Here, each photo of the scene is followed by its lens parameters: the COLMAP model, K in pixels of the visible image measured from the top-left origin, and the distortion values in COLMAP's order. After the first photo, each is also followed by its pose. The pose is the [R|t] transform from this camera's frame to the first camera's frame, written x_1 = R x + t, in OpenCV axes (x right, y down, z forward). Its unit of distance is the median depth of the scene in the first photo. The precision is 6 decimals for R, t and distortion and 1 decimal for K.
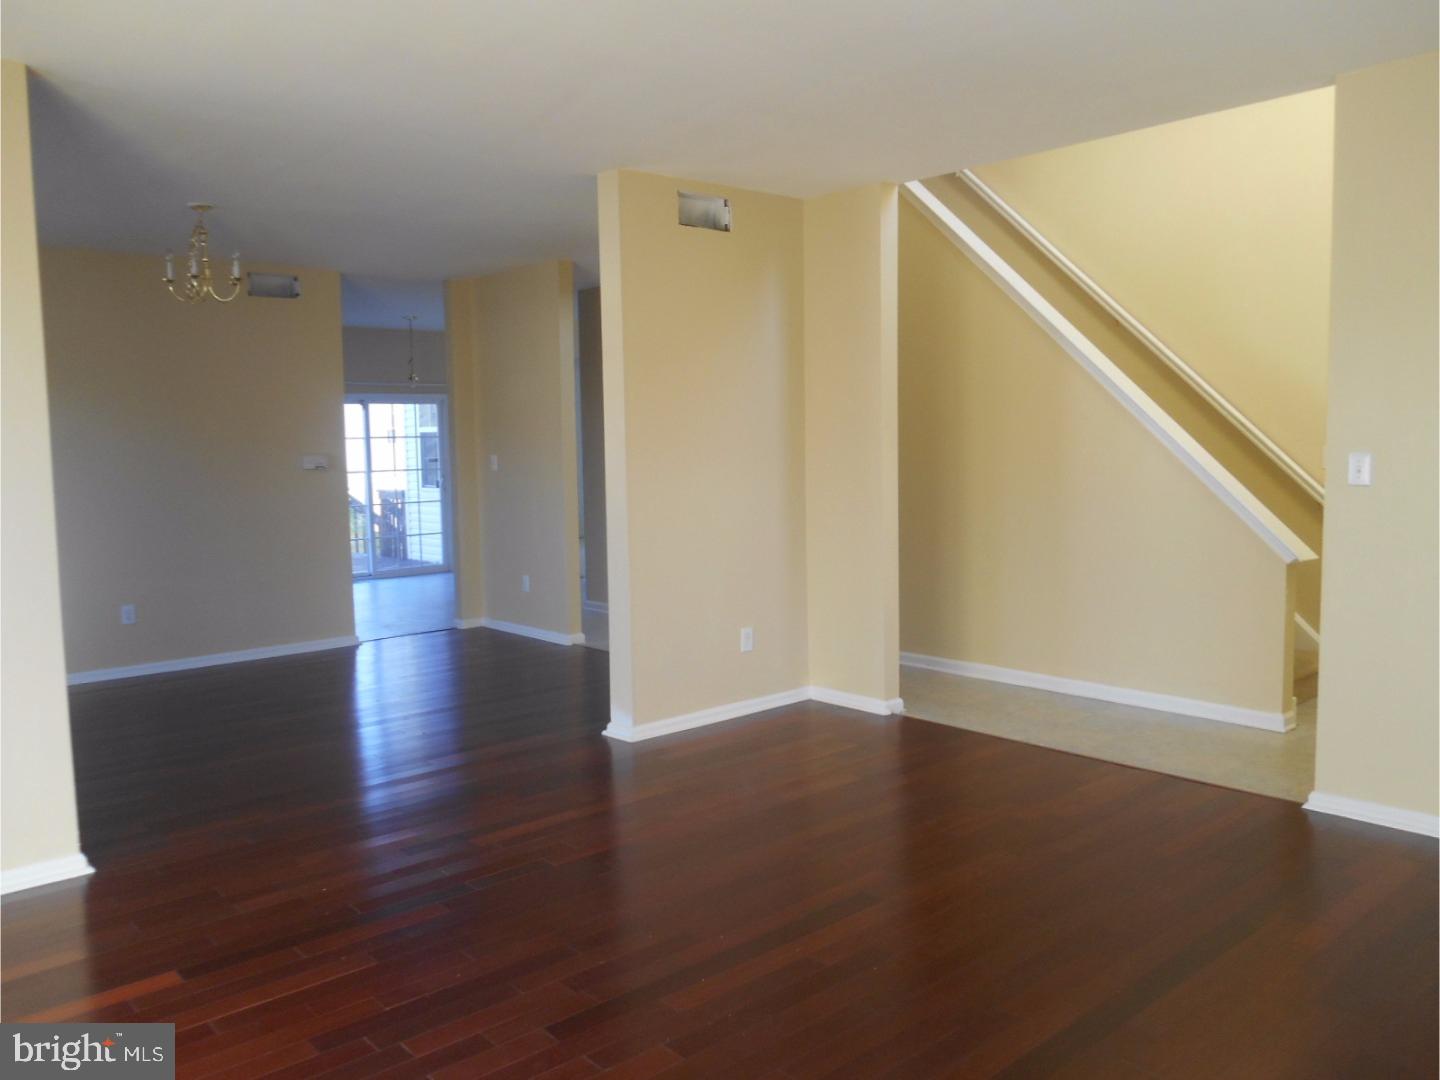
lens RADIAL K [[1119.6, 0, 729.4], [0, 1119.6, 537.4], [0, 0, 1]] dist [-0.042864, 0.009422]
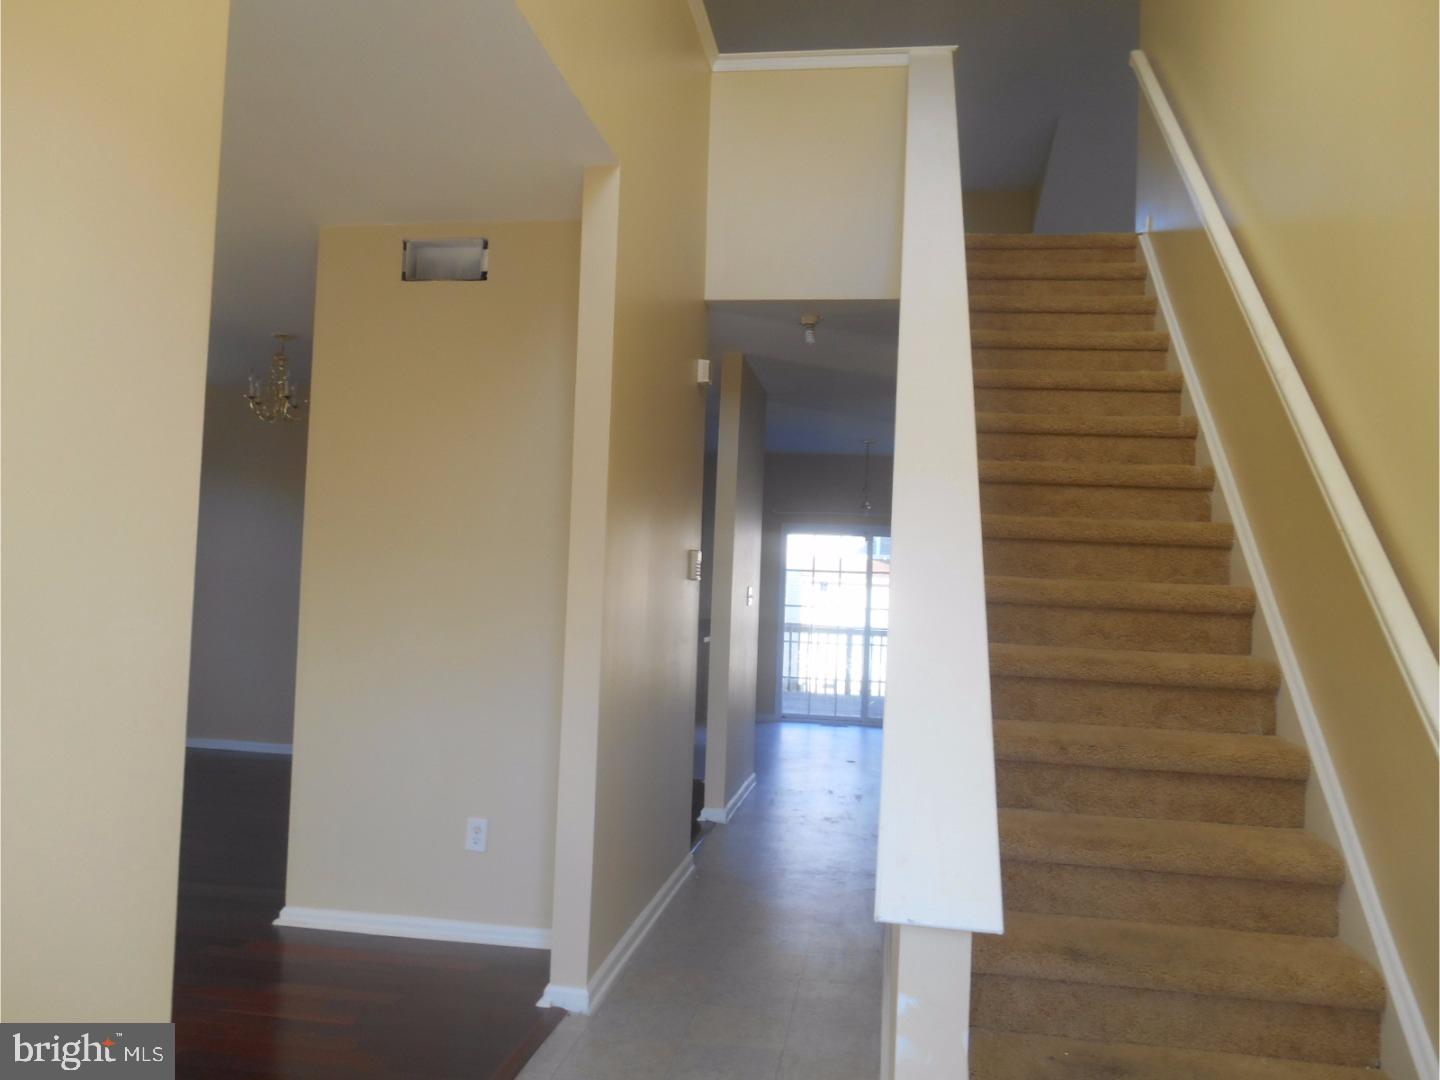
lens RADIAL K [[1119.6, 0, 729.4], [0, 1119.6, 537.4], [0, 0, 1]] dist [-0.042864, 0.009422]
pose [[0.632688, 0.009434, -0.774349, 0.683972], [-0.117220, 0.989571, -0.083719, -0.056628], [0.765483, 0.143737, 0.627196, 0.669126]]
